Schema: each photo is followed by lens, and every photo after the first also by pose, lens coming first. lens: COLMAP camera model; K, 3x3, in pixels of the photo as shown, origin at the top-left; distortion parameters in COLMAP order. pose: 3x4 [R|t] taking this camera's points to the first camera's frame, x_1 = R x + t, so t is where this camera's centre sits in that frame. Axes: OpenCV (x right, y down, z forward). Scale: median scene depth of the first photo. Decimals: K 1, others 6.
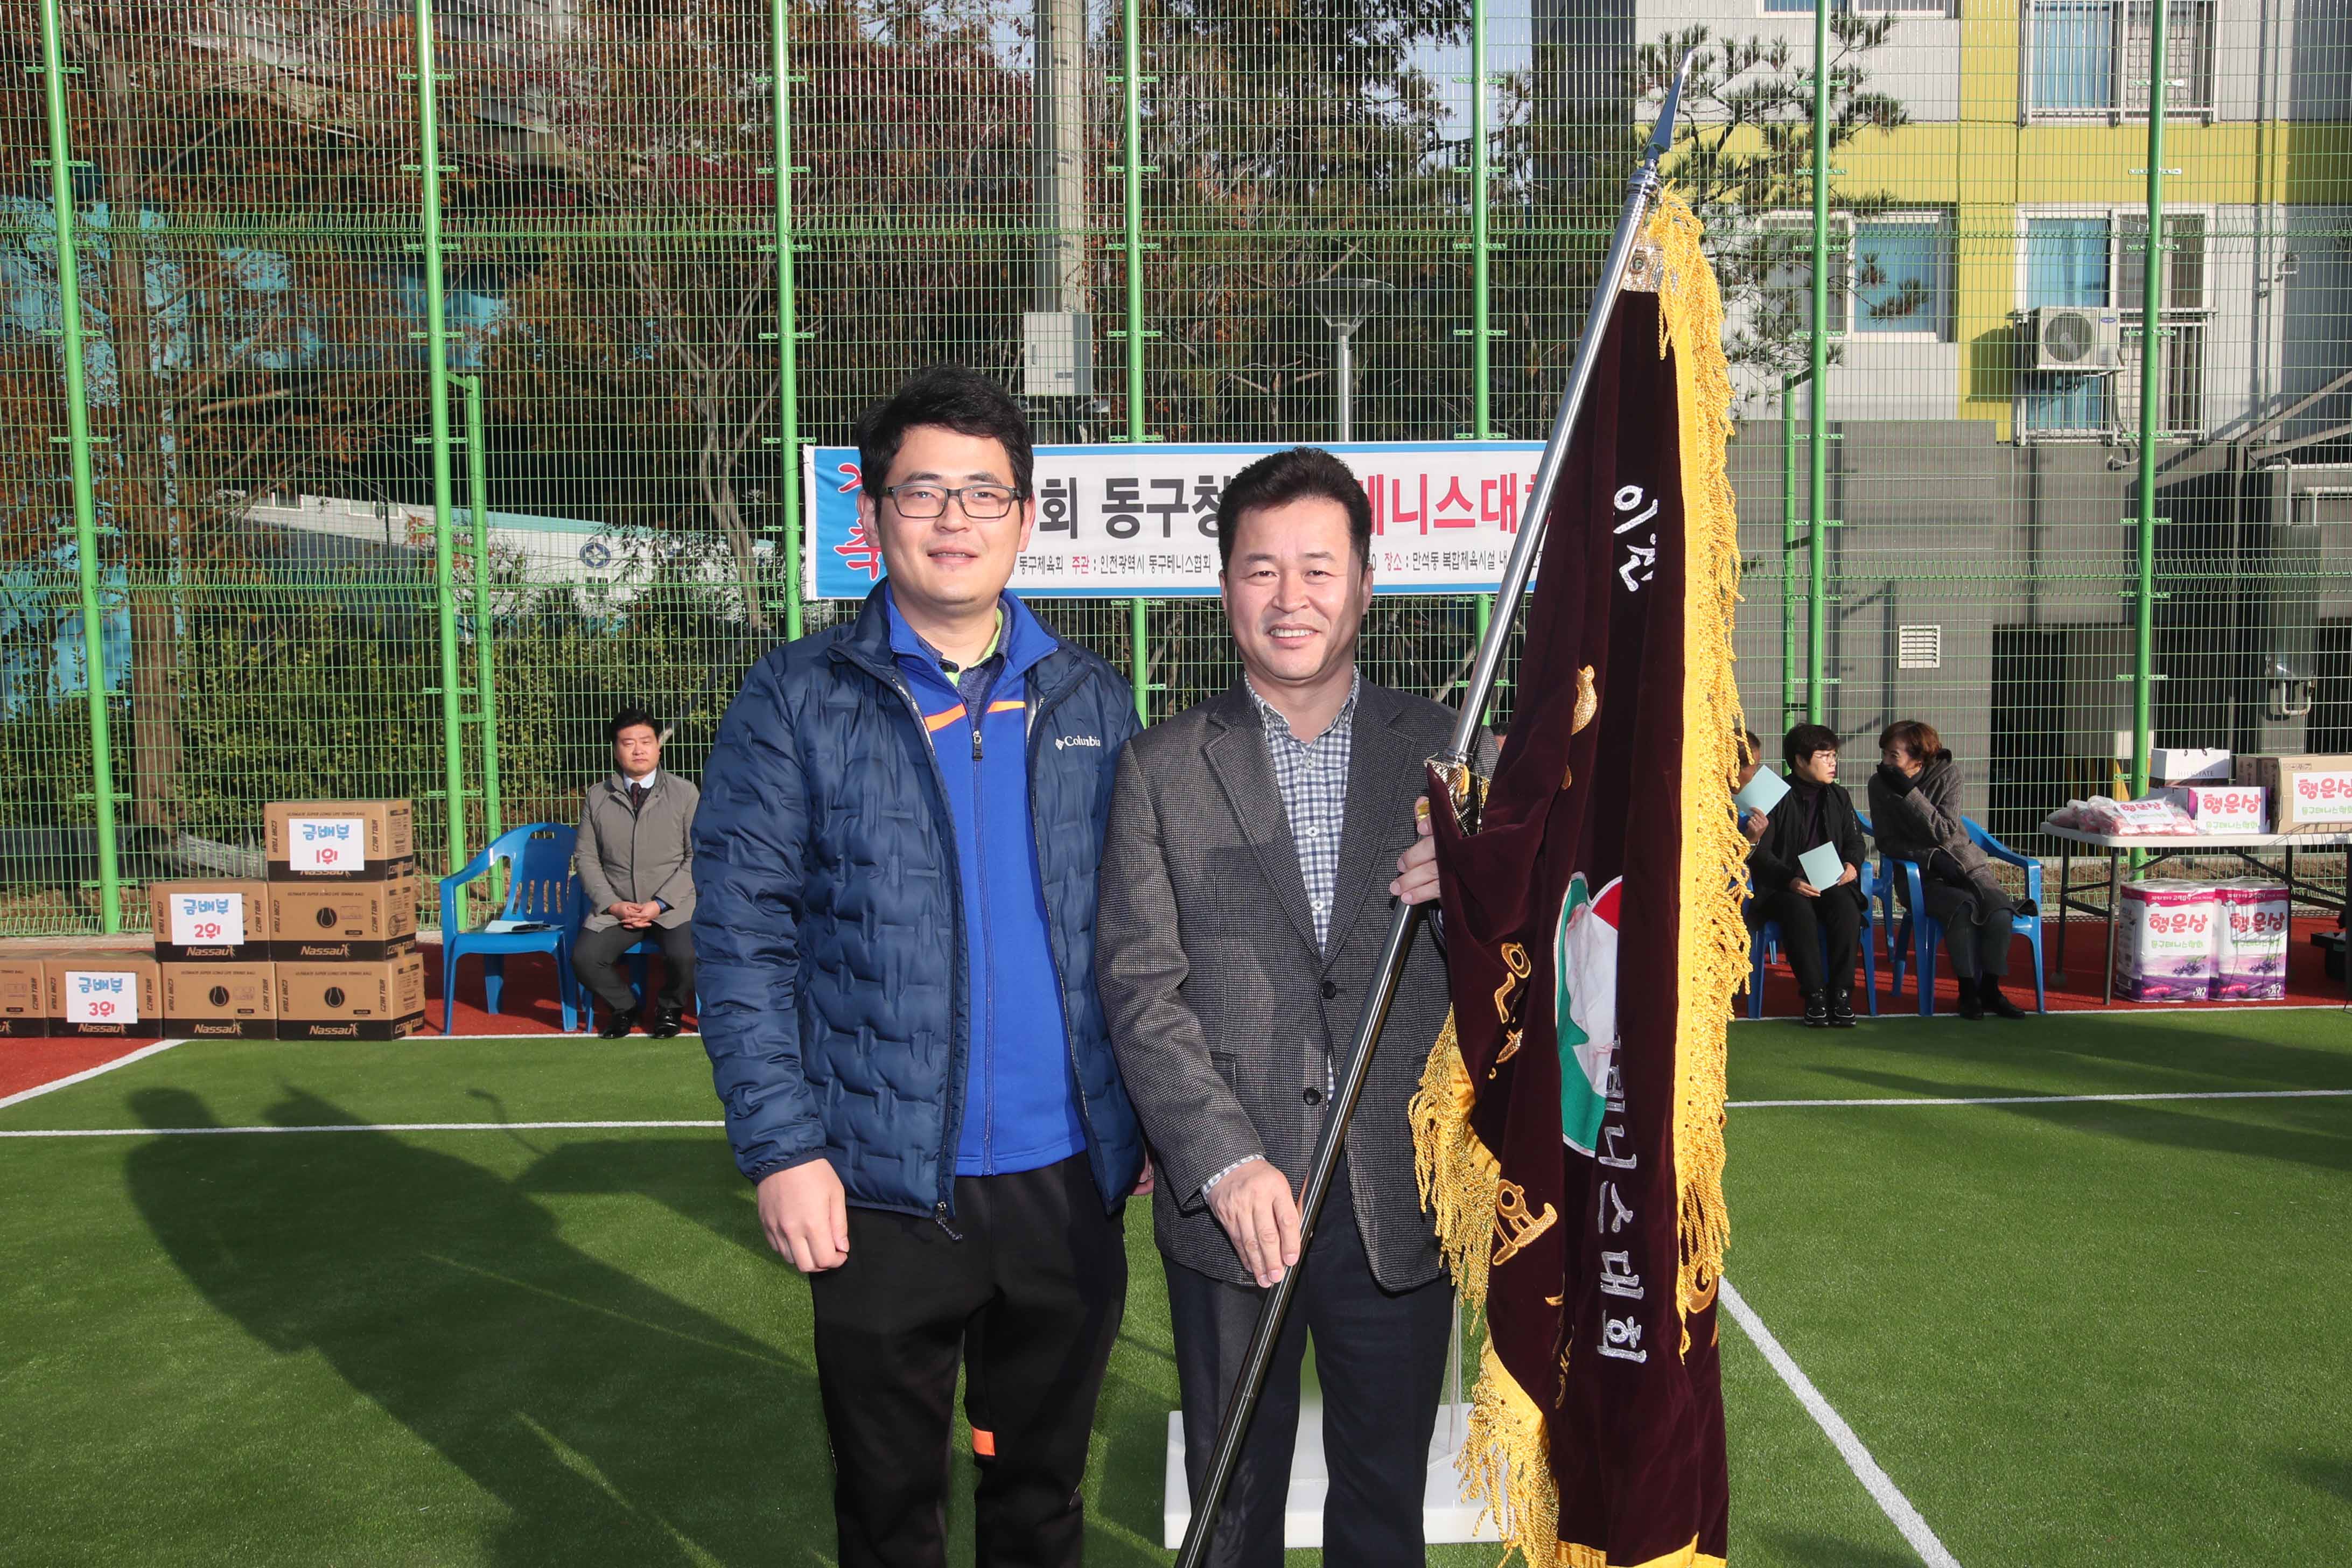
lens RADIAL K [[2101.4, 0, 1220.8], [0, 2101.4, 802.2], [0, 0, 1]] dist [-0.029758, 0.009086]
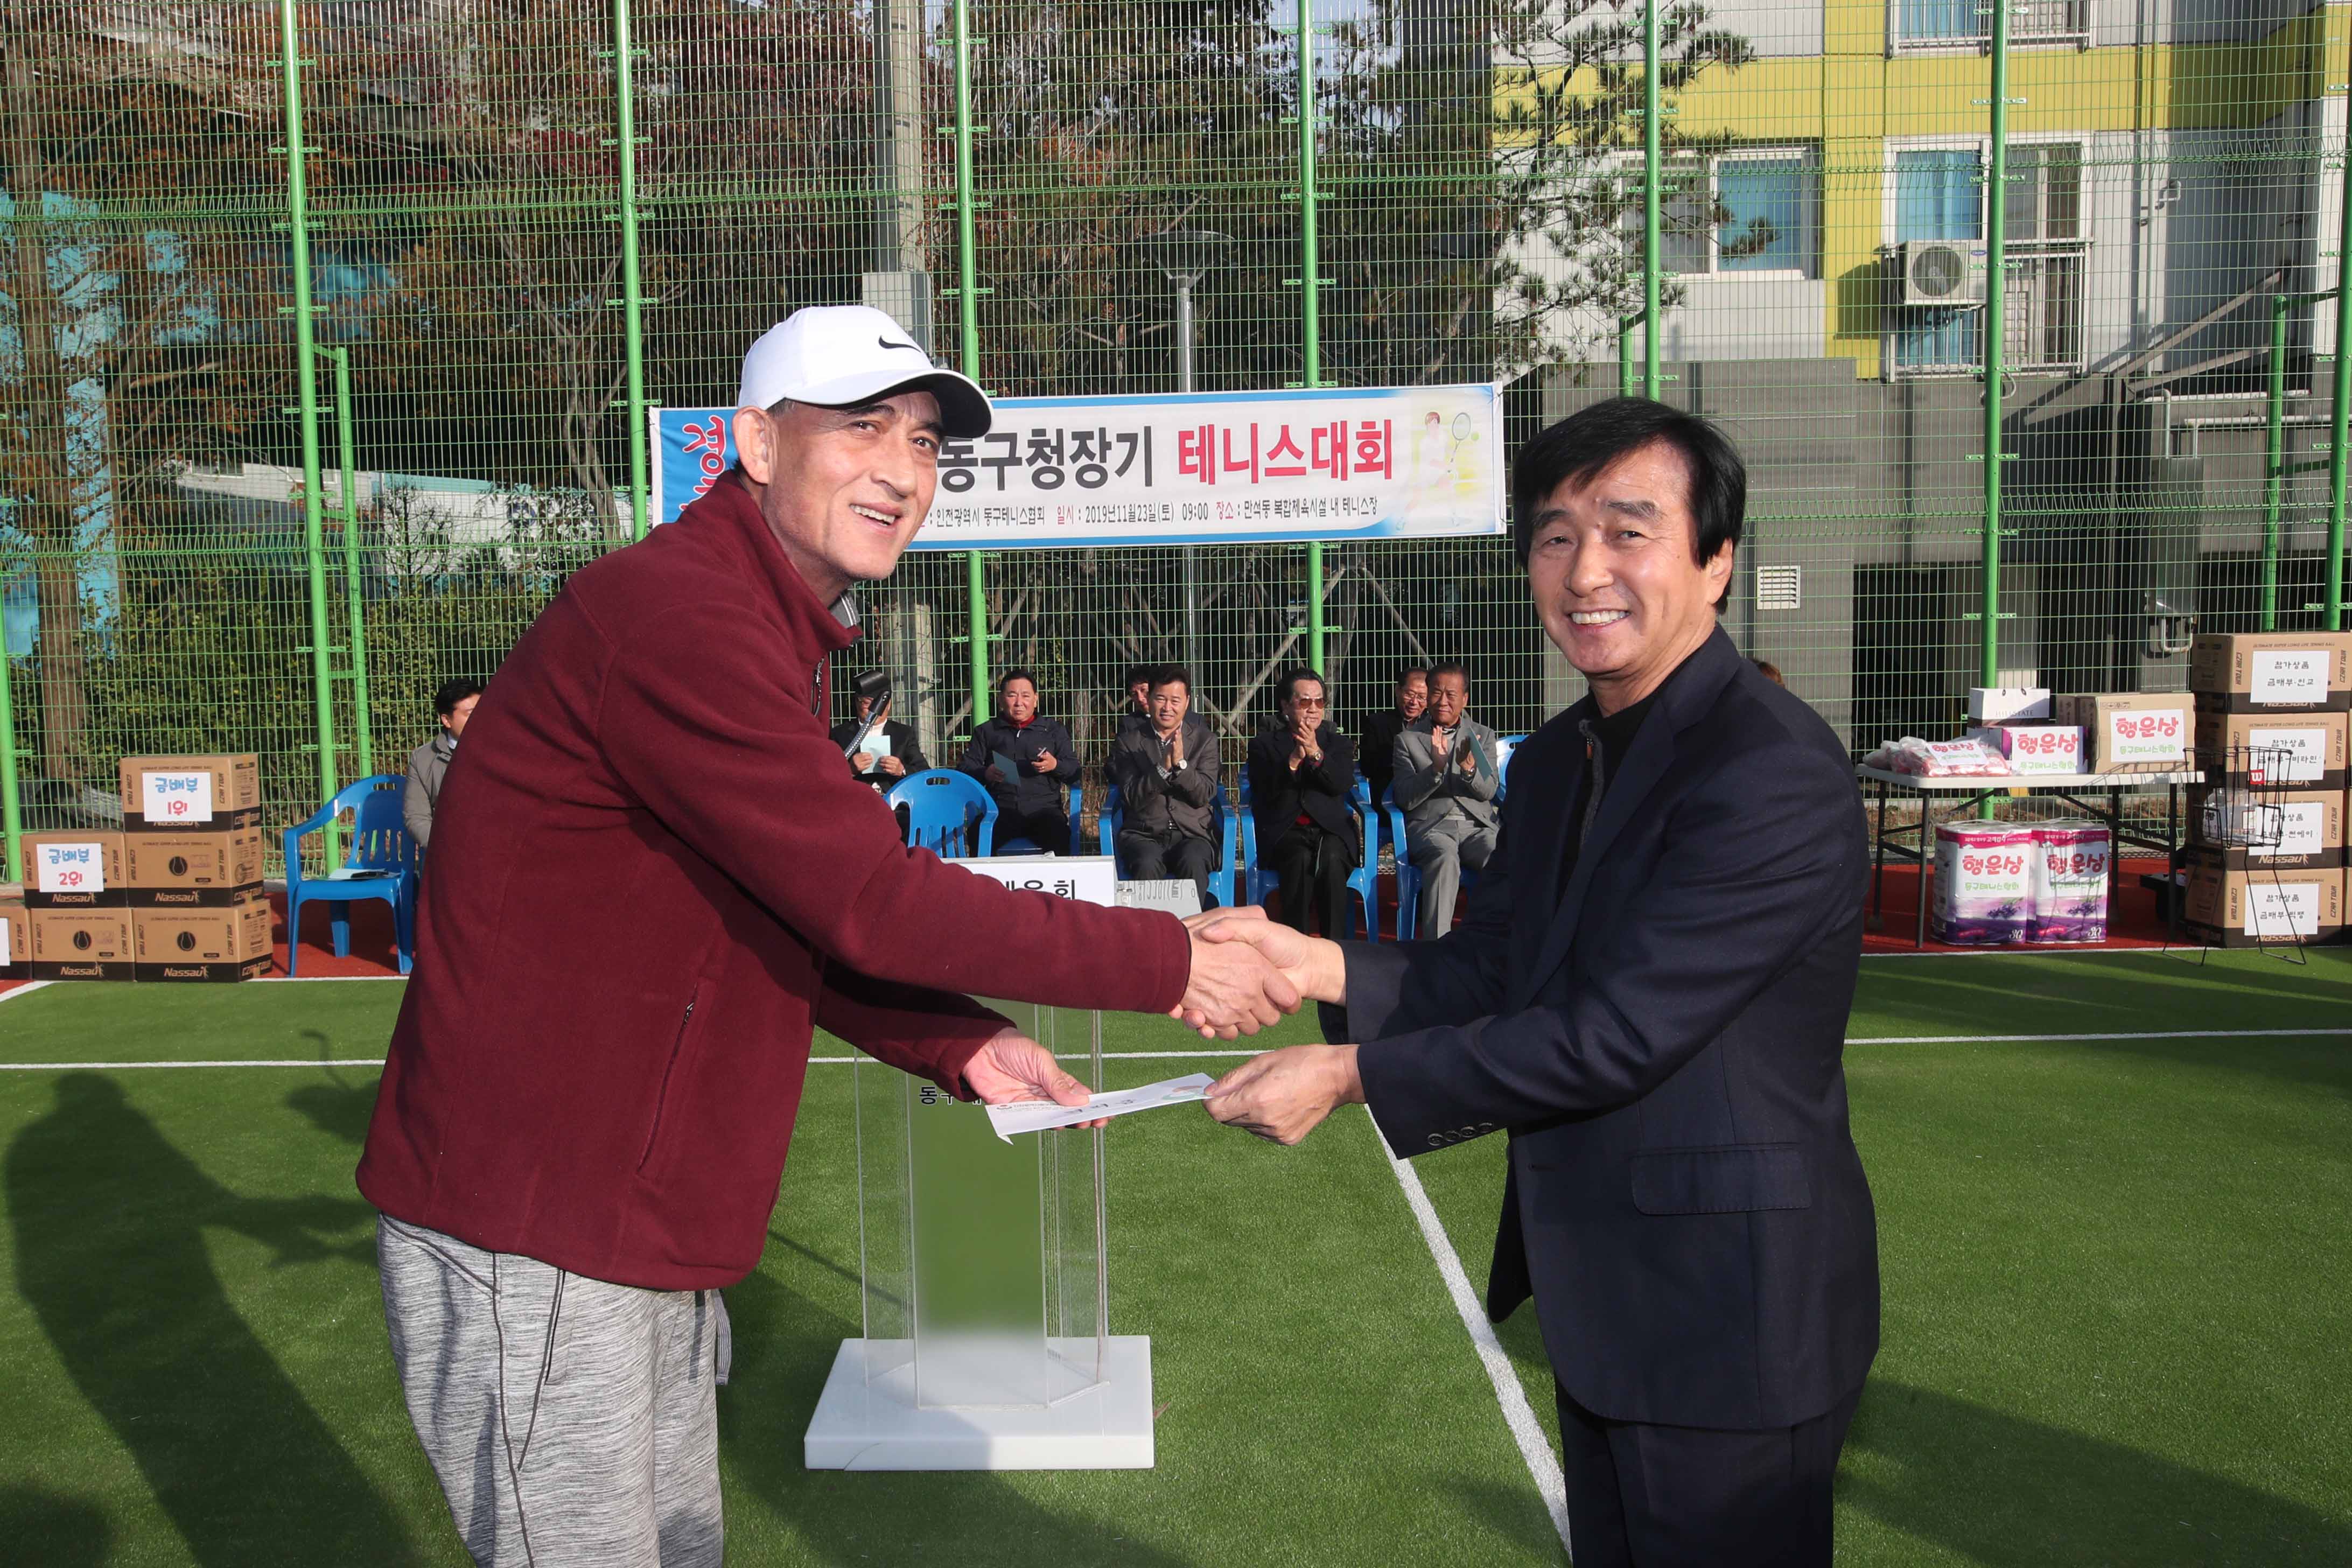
lens RADIAL K [[2093.7, 0, 1151.4], [0, 2093.7, 766.5], [0, 0, 1]] dist [-0.039398, 0.017416]
pose [[0.997252, -0.007274, -0.073722, 0.120539], [0.007699, 0.999955, 0.005483, 0.002793], [0.073679, -0.006036, 0.997264, -0.006466]]
